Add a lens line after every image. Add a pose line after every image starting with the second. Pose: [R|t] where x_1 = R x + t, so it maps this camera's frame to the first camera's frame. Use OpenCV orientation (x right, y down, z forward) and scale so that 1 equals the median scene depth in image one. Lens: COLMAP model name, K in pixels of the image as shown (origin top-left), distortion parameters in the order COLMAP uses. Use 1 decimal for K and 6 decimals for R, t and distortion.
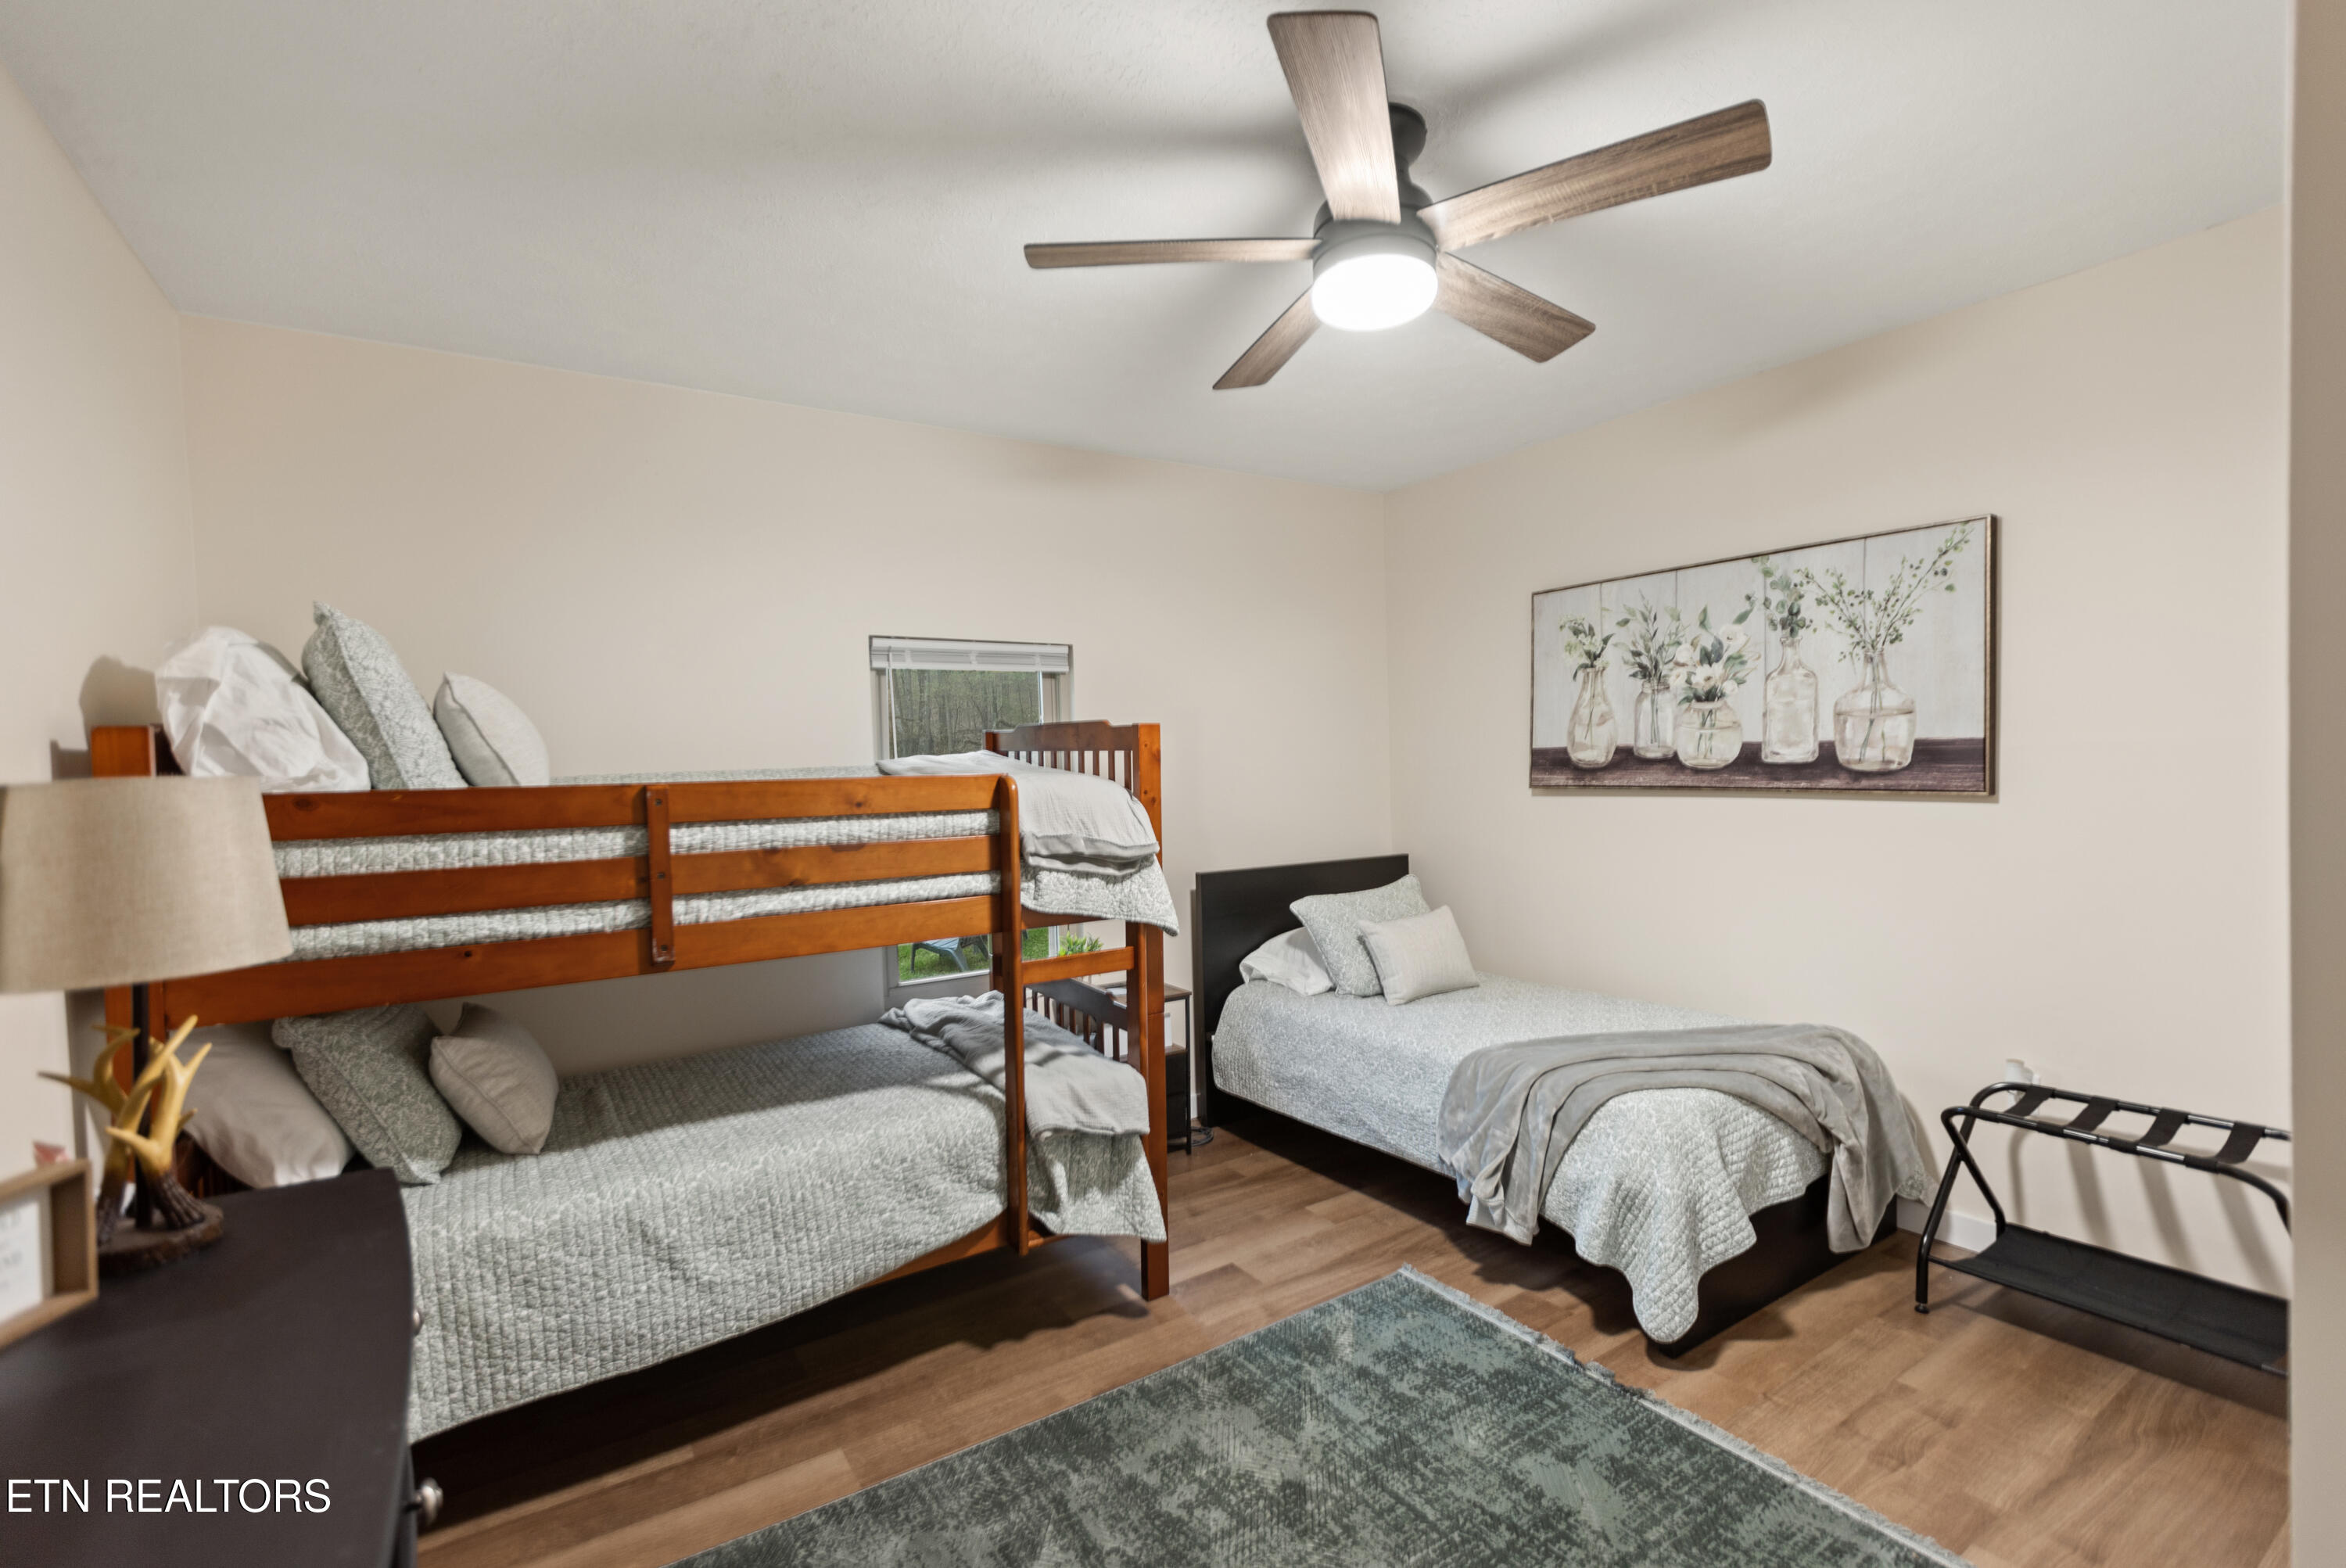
lens RADIAL K [[1048.7, 0, 1173.0], [0, 1048.7, 784.0], [0, 0, 1]] dist [0.004731, 0.000332]
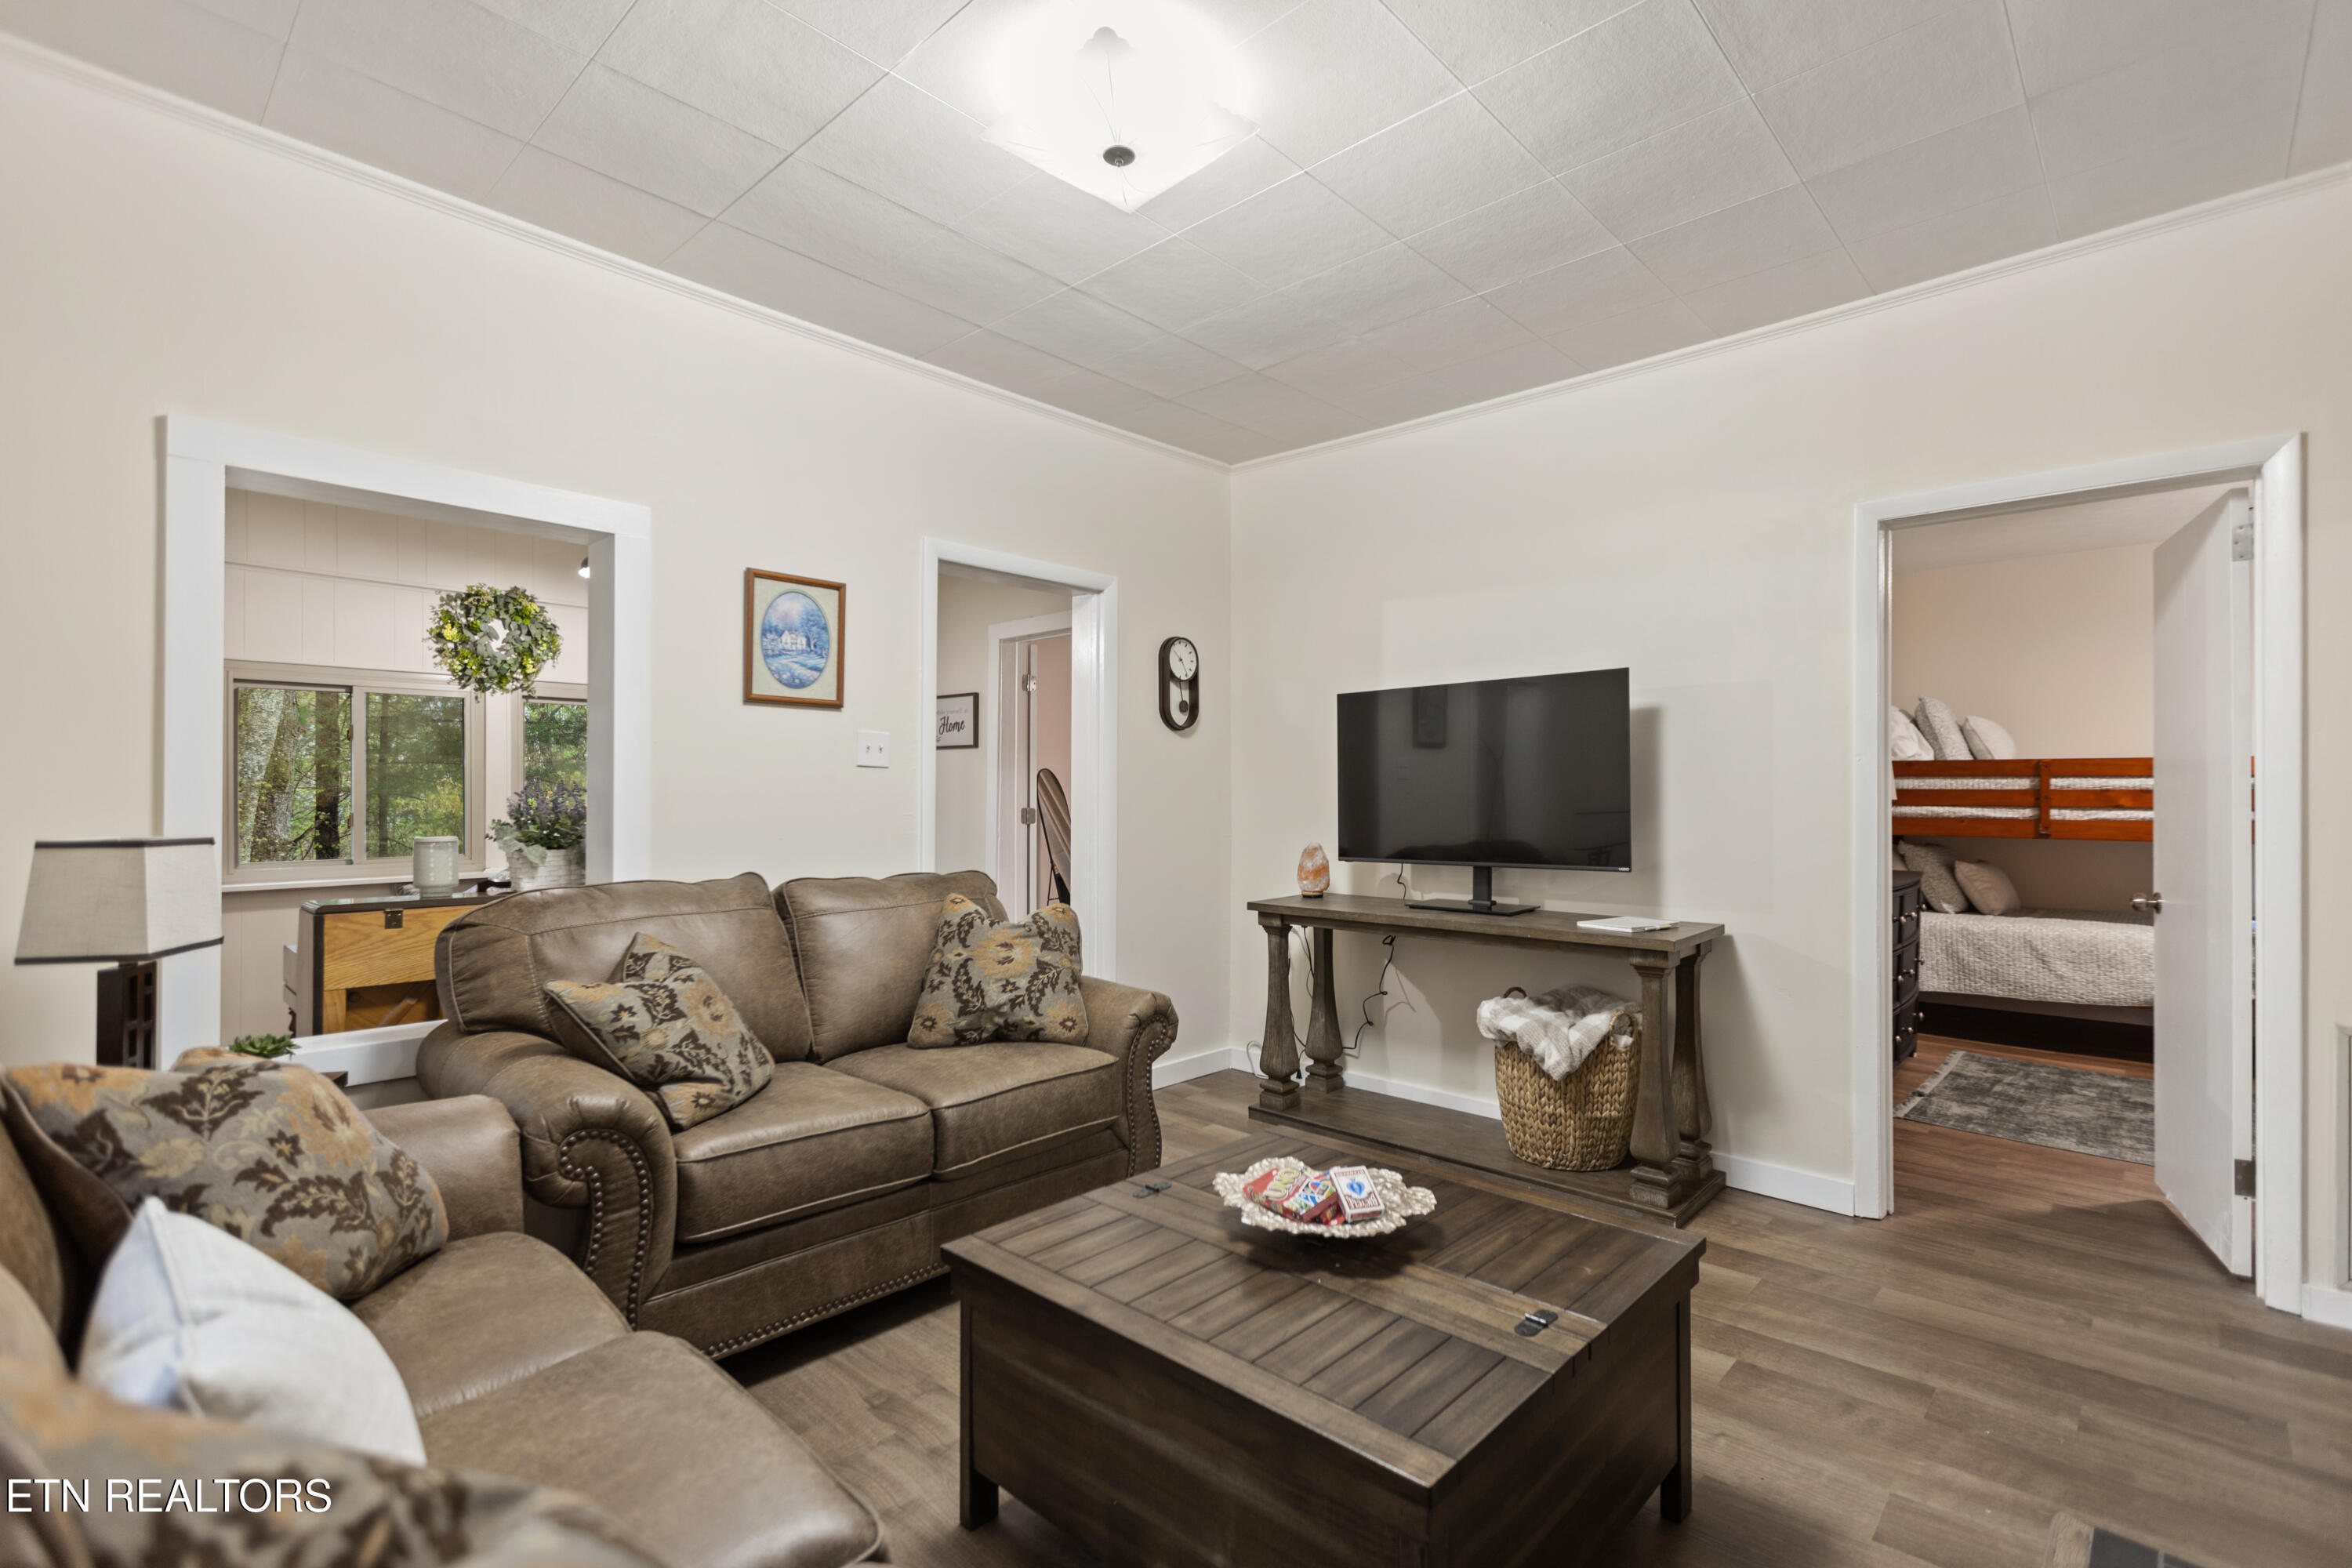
lens RADIAL K [[1061.8, 0, 1176.0], [0, 1061.8, 784.0], [0, 0, 1]] dist [0.000756, -0.000572]
pose [[0.226751, 0.025453, -0.973620, 1.037719], [-0.039964, 0.999060, 0.016811, 0.068919], [0.973132, 0.035098, 0.227555, -1.083463]]
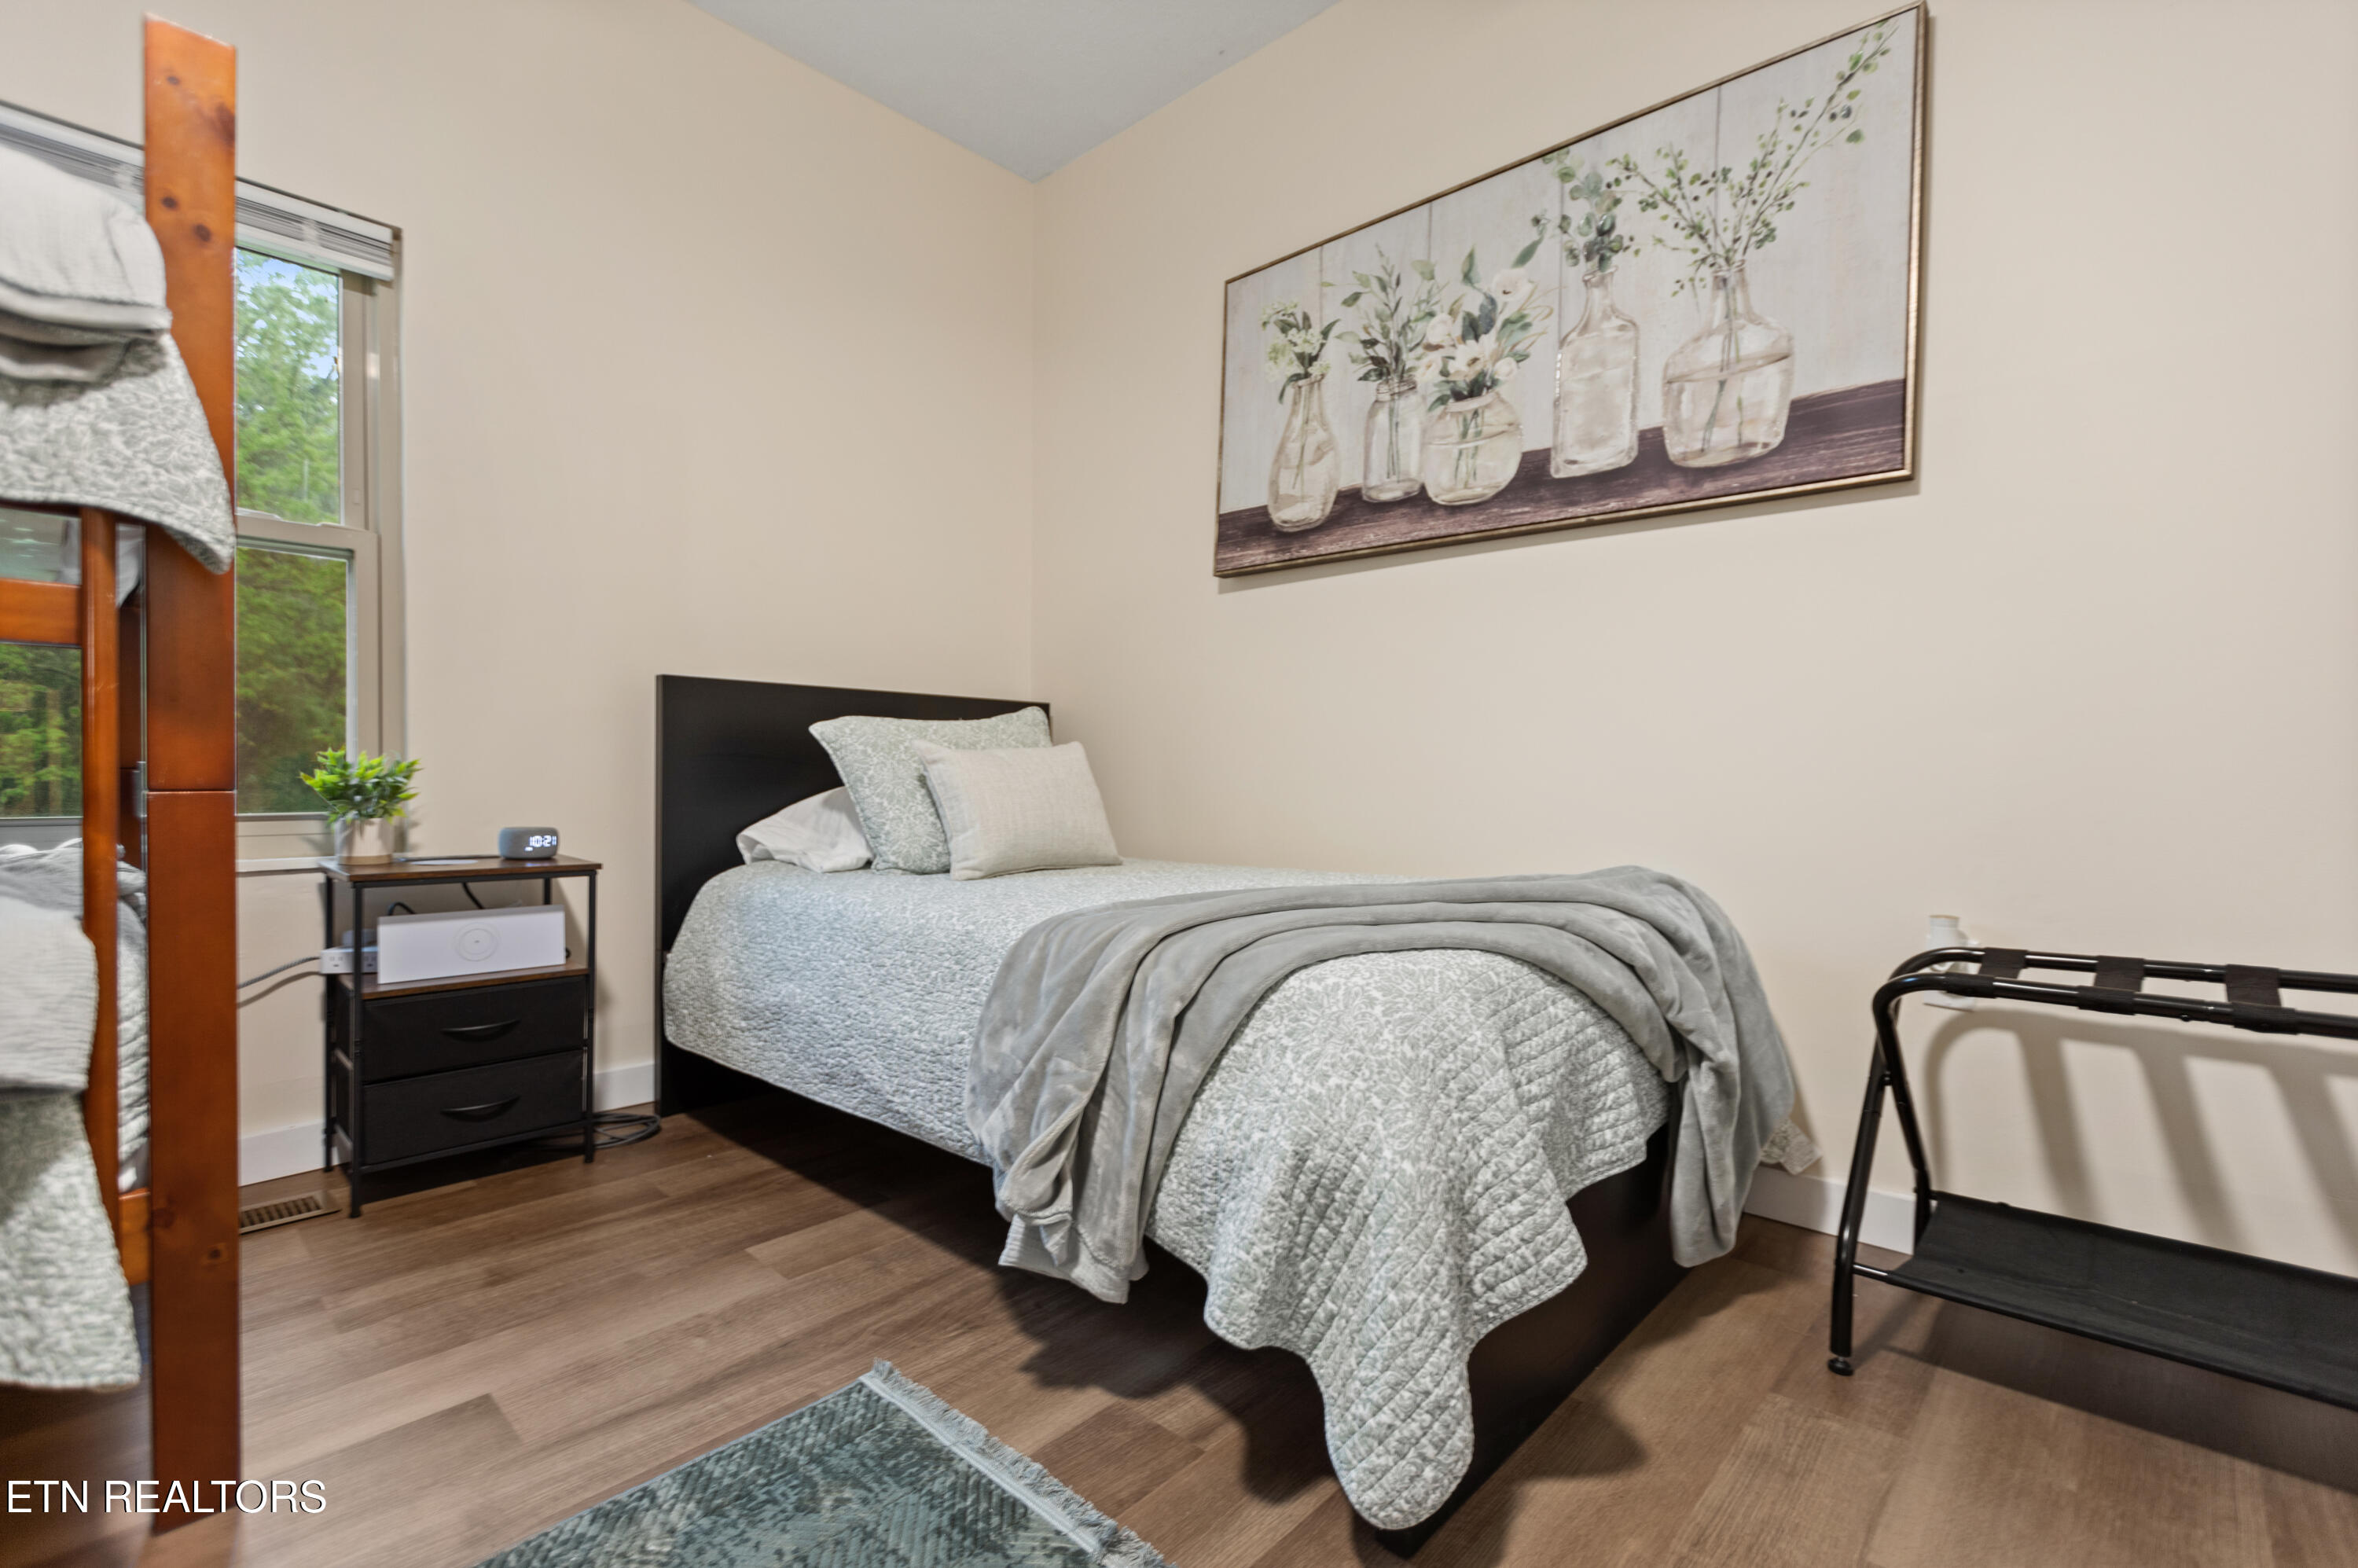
lens RADIAL K [[1064.5, 0, 1179.0], [0, 1064.5, 784.0], [0, 0, 1]] dist [0.000756, -0.000572]
pose [[0.970871, 0.029263, 0.237808, 0.231050], [-0.027052, 0.999555, -0.012554, 0.202378], [-0.238070, 0.005755, 0.971231, 0.505616]]
